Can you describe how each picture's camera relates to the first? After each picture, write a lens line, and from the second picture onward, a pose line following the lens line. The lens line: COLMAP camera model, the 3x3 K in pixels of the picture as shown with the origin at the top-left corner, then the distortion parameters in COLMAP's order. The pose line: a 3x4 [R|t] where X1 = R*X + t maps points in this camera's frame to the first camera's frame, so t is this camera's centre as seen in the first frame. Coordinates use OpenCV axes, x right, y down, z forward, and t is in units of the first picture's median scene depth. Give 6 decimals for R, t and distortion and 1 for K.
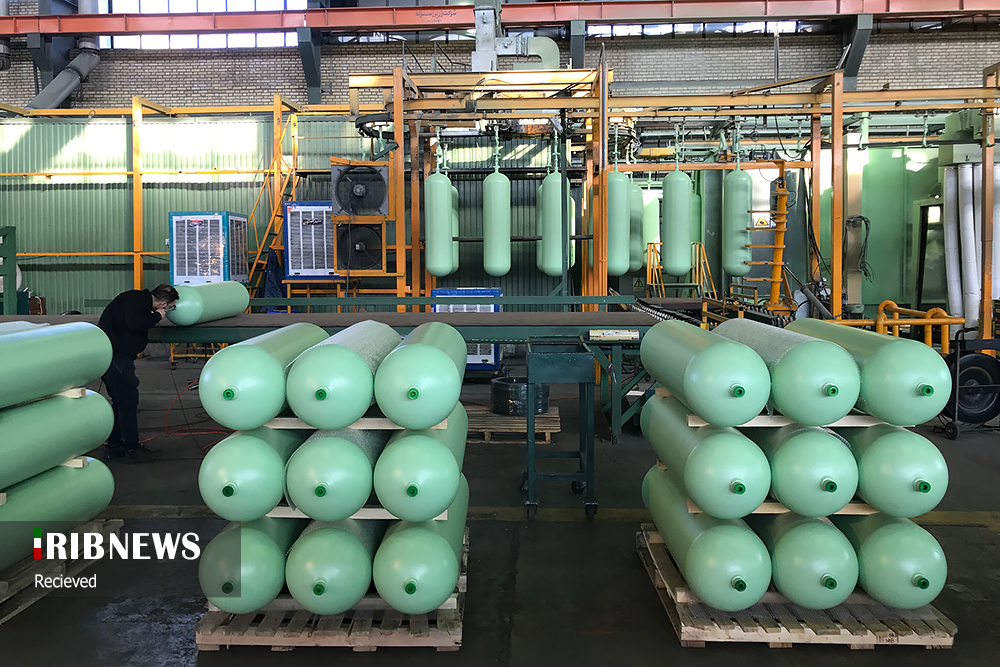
lens RADIAL K [[841.8, 0, 500.0], [0, 841.8, 333.5], [0, 0, 1]] dist [0.003952, 0.004658]
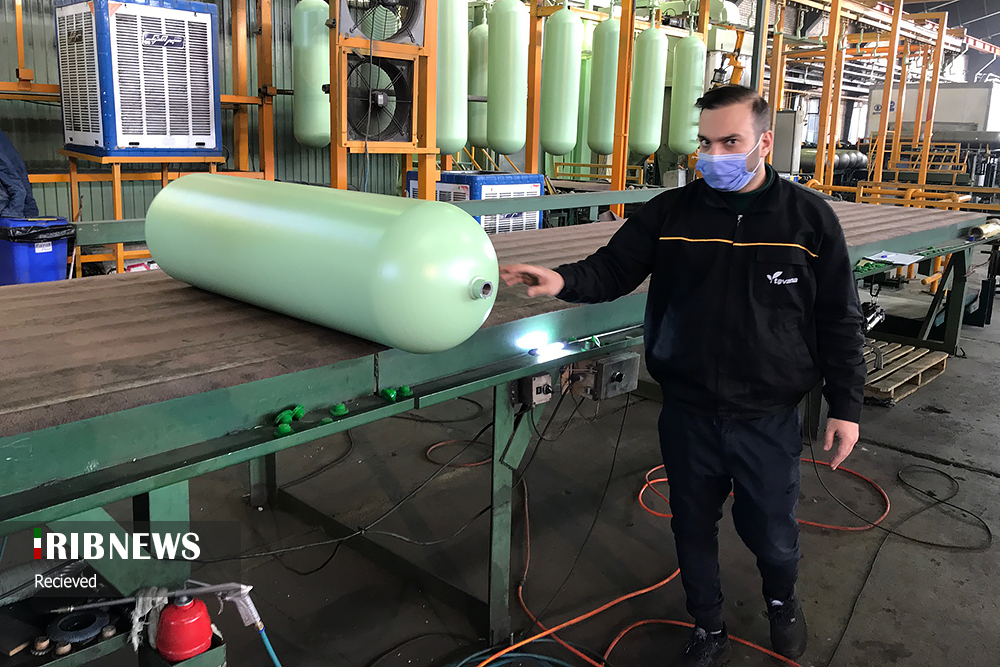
lens RADIAL K [[841.8, 0, 500.0], [0, 841.8, 333.5], [0, 0, 1]] dist [0.003952, 0.004658]
pose [[0.682860, -0.150578, 0.714862, -0.470769], [0.032033, 0.983758, 0.176620, -0.041499], [-0.729846, -0.097707, 0.676593, 0.487477]]
